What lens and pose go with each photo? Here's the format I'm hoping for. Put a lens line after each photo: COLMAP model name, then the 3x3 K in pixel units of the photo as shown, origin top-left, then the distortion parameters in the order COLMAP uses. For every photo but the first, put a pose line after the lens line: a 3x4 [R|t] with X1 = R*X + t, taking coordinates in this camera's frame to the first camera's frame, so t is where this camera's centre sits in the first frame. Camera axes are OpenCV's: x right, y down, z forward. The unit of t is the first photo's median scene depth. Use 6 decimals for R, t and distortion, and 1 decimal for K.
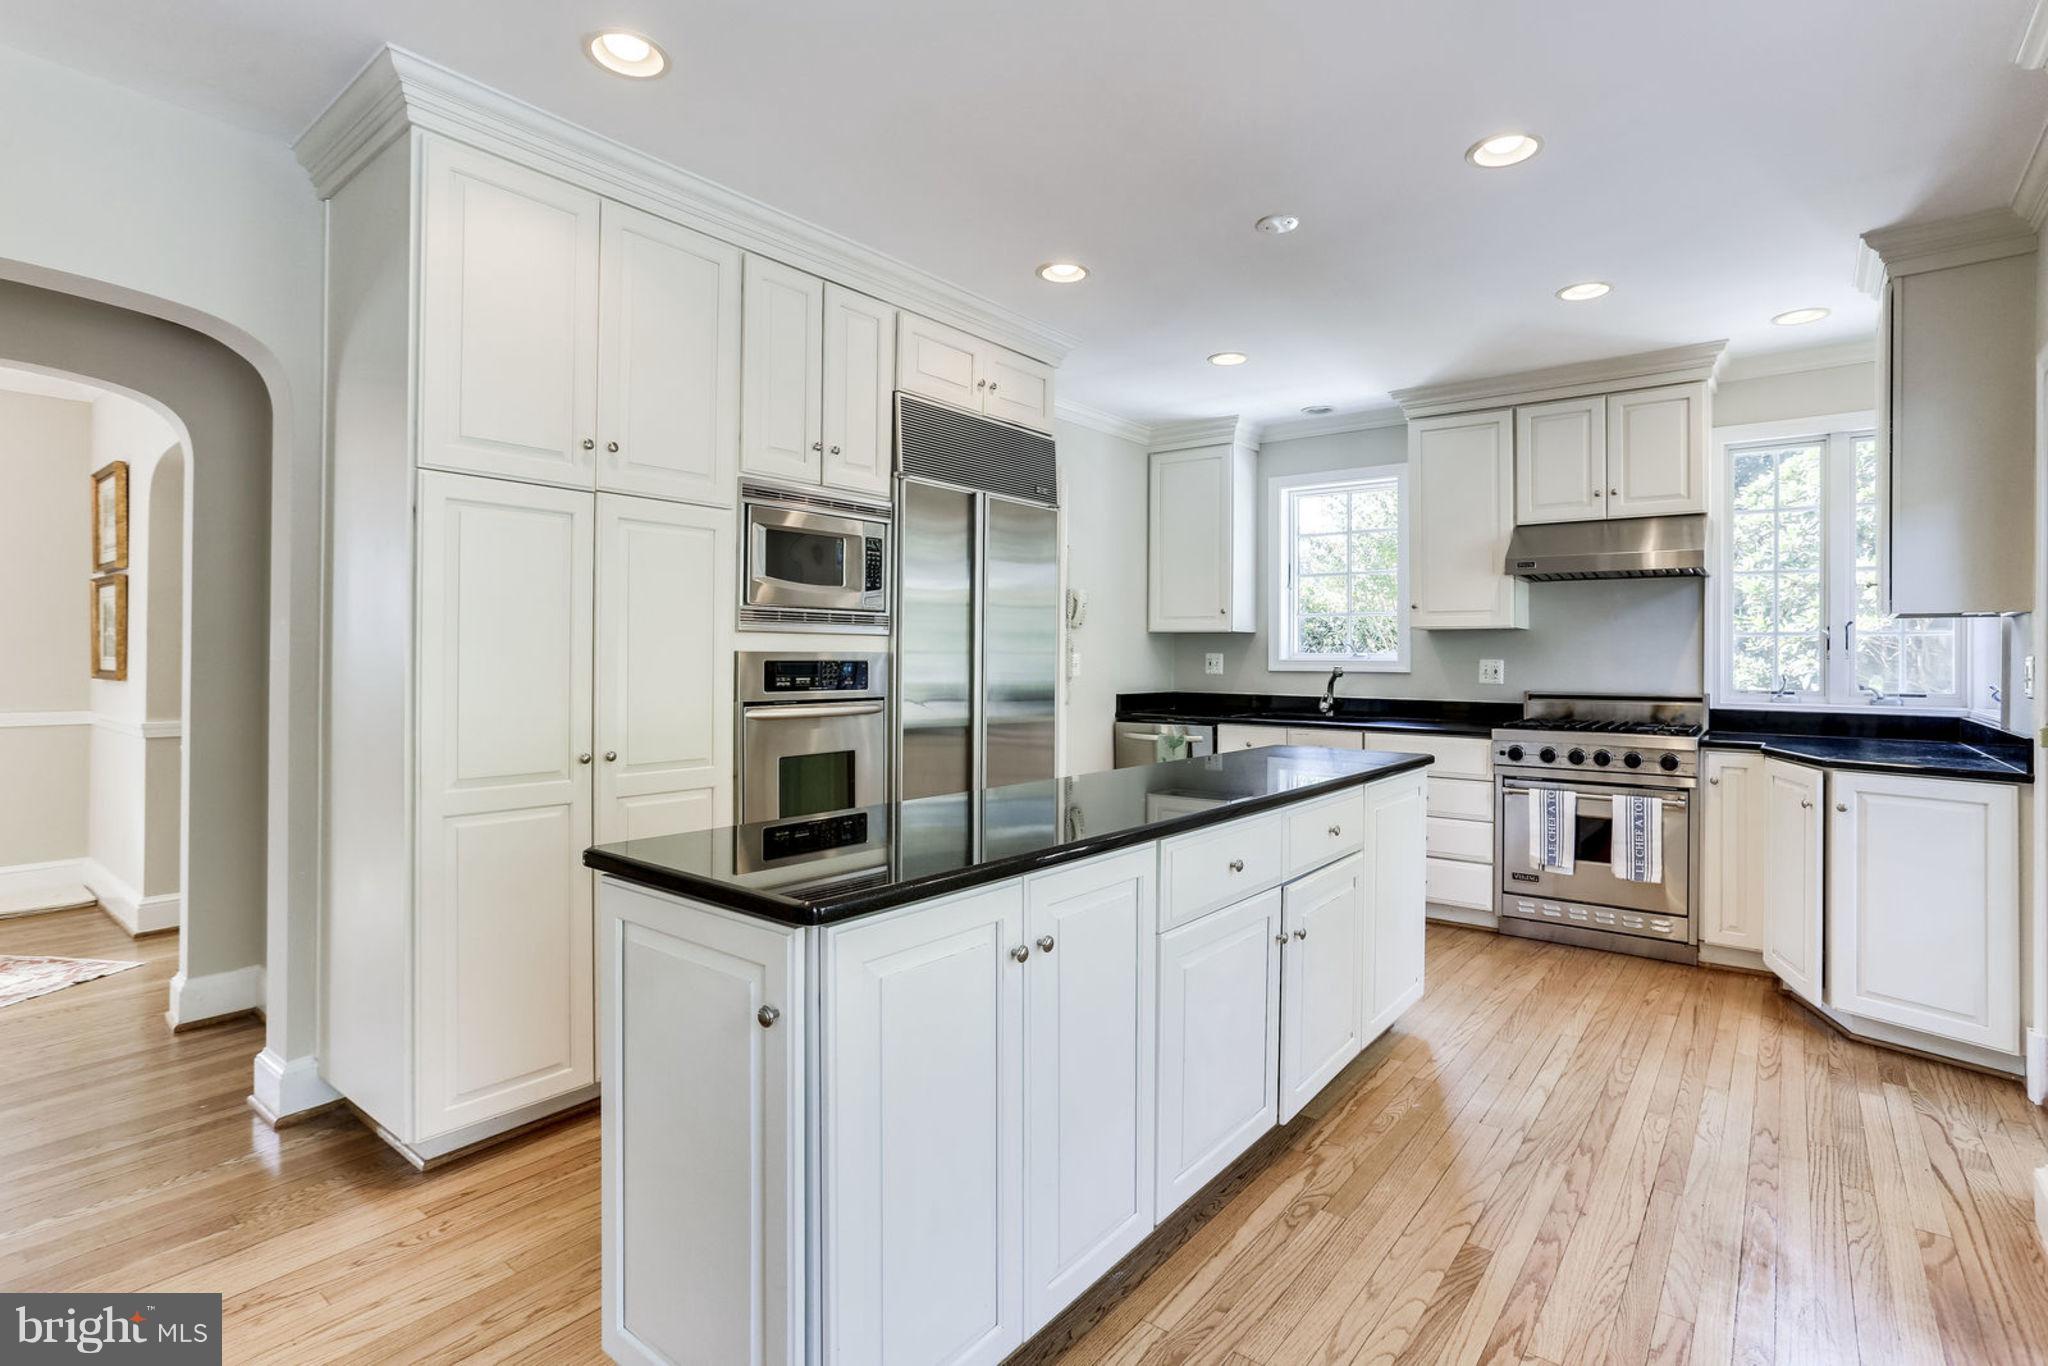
lens RADIAL K [[1018.8, 0, 1030.8], [0, 1018.8, 665.6], [0, 0, 1]] dist [-0.014920, 0.002291]
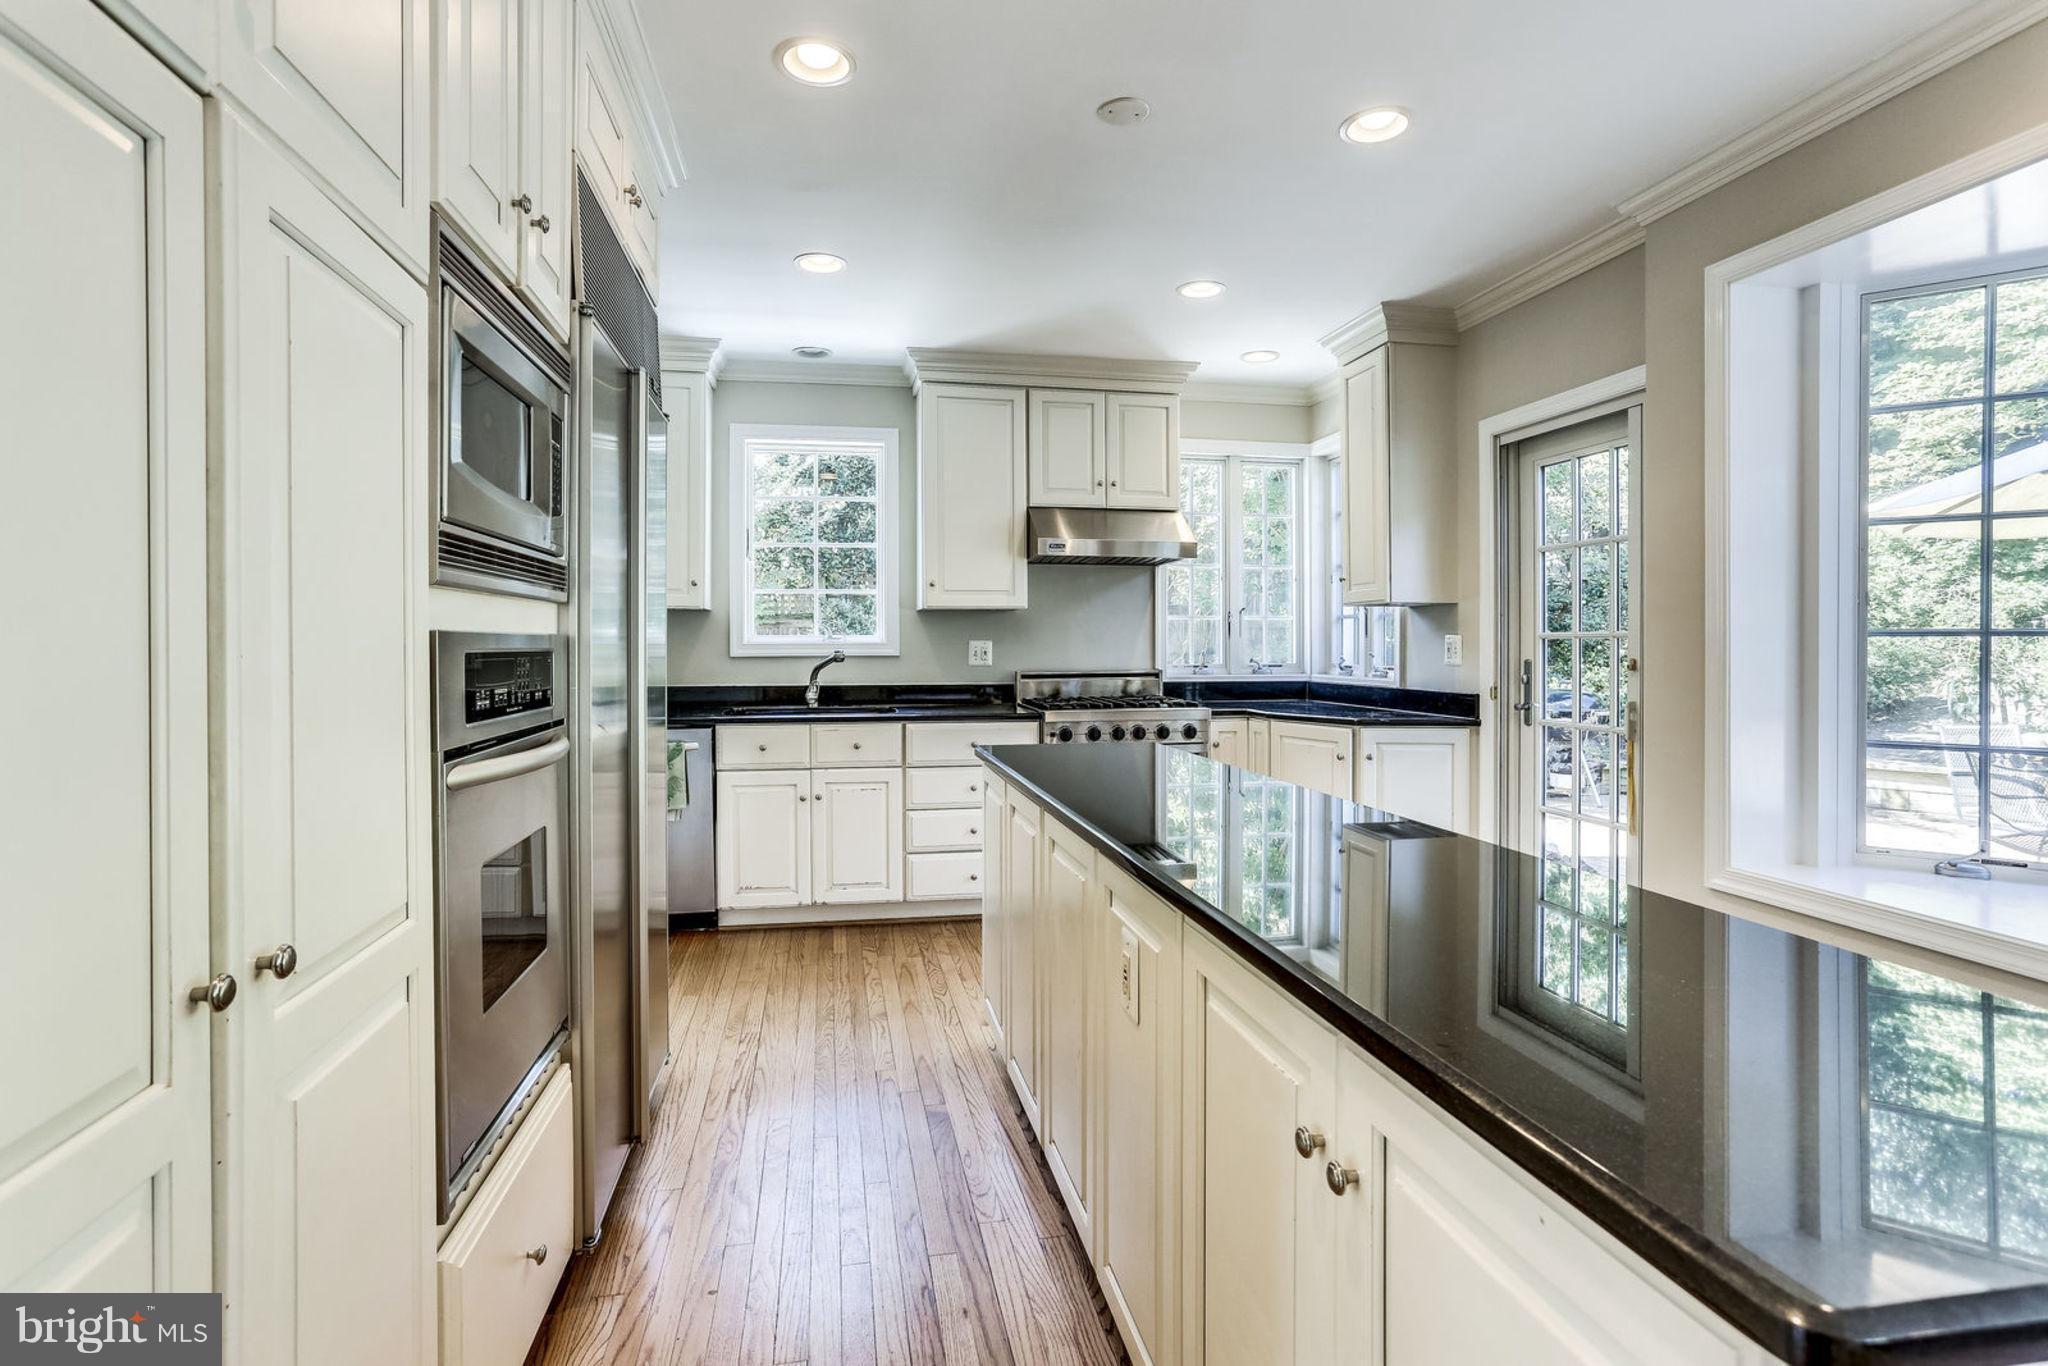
lens RADIAL K [[1018.8, 0, 1033.5], [0, 1018.8, 636.9], [0, 0, 1]] dist [-0.014920, 0.002291]
pose [[0.643033, -0.004115, 0.765828, -0.294784], [0.013372, 0.999893, -0.005855, -0.003595], [-0.765722, 0.014005, 0.643019, 0.357585]]
